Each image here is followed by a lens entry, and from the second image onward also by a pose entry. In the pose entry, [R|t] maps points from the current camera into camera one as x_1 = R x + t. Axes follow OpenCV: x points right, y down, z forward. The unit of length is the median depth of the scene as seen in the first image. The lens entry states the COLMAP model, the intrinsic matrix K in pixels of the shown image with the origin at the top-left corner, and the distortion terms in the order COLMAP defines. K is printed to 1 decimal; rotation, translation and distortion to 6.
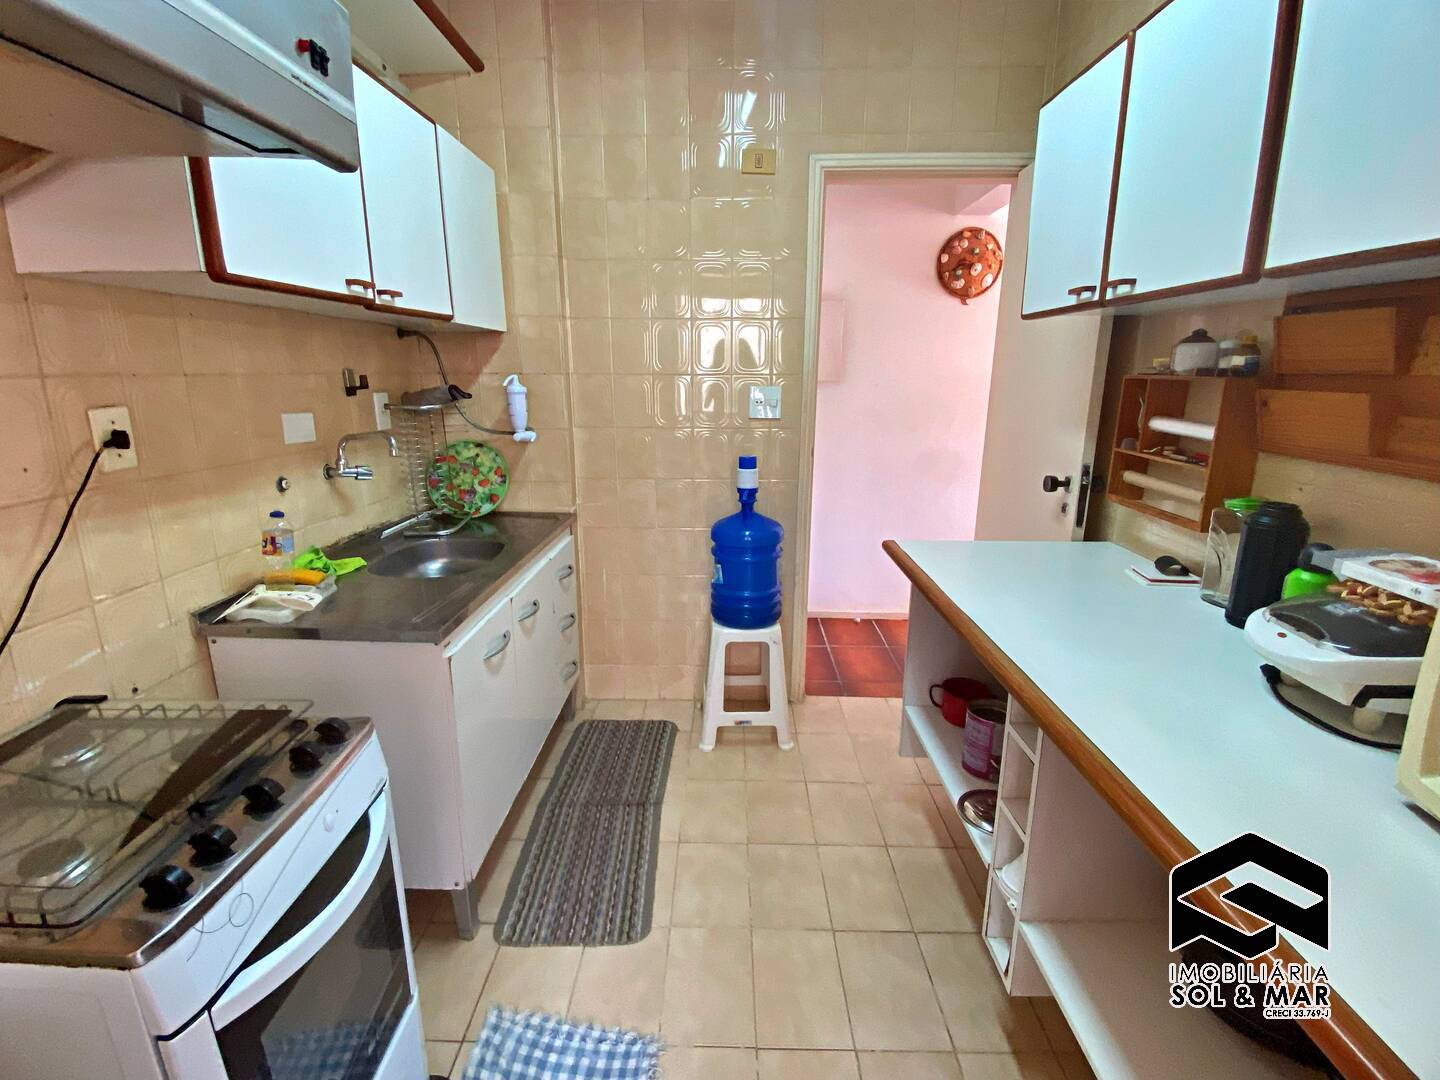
lens RADIAL K [[658.4, 0, 714.7], [0, 658.4, 528.7], [0, 0, 1]] dist [0.066293, -0.056381]
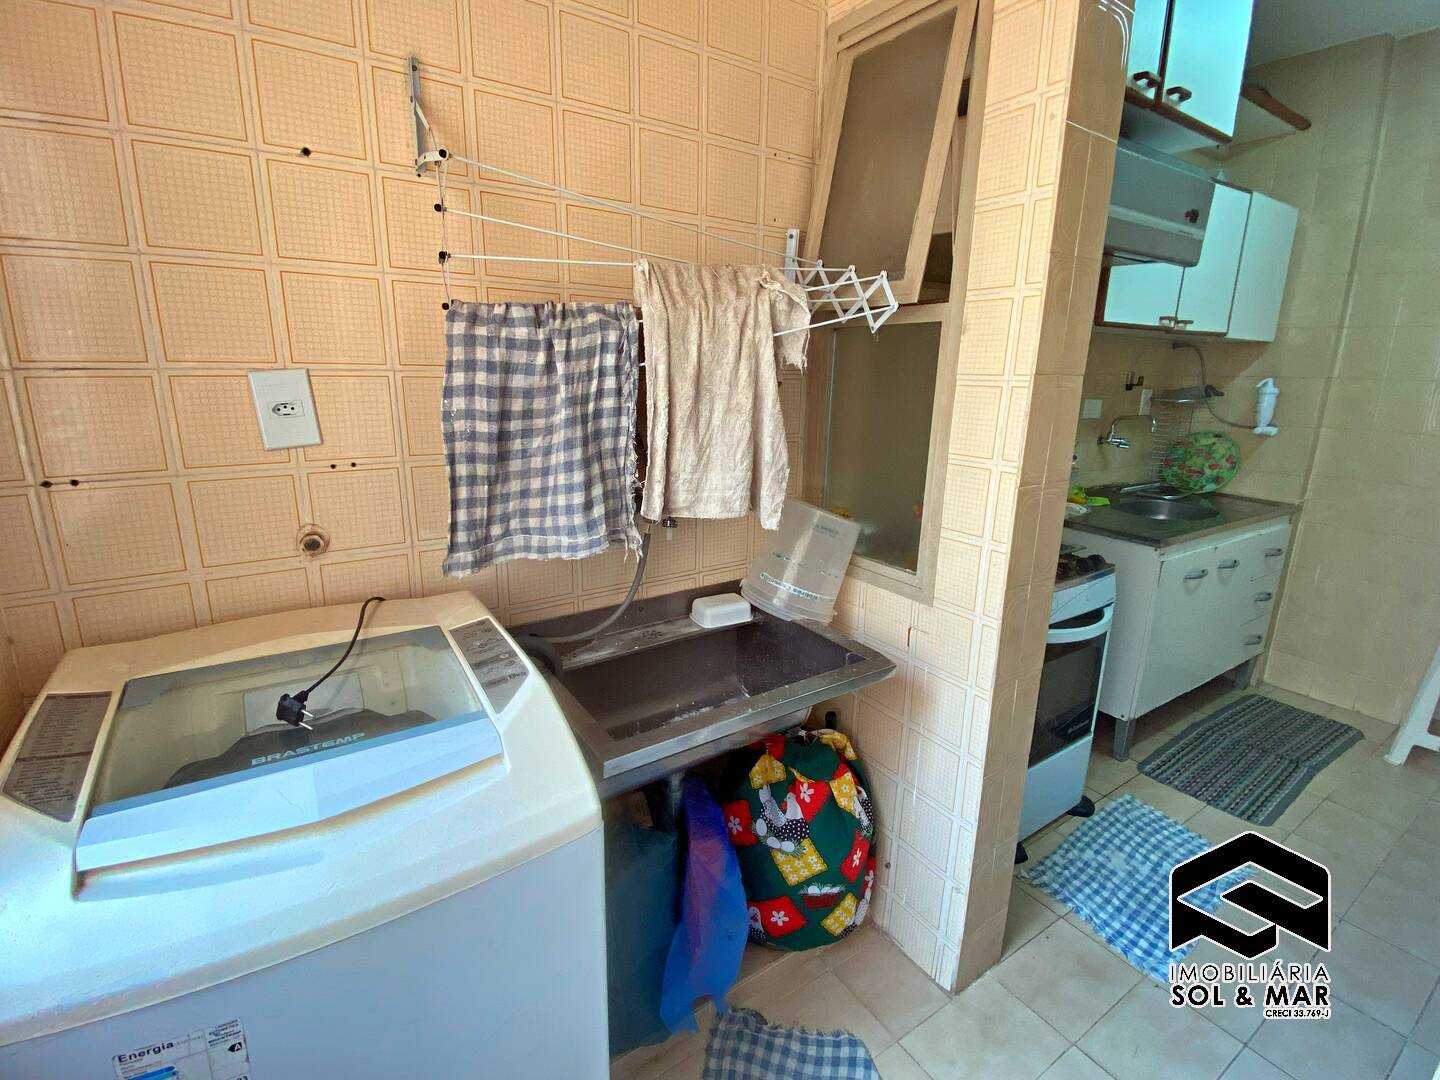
lens RADIAL K [[659.3, 0, 717.2], [0, 659.3, 536.1], [0, 0, 1]] dist [0.018367, -0.019197]
pose [[0.560477, 0.208726, -0.801436, 0.145724], [-0.205529, 0.972501, 0.109544, 0.112772], [0.802261, 0.103321, 0.587964, -0.443608]]
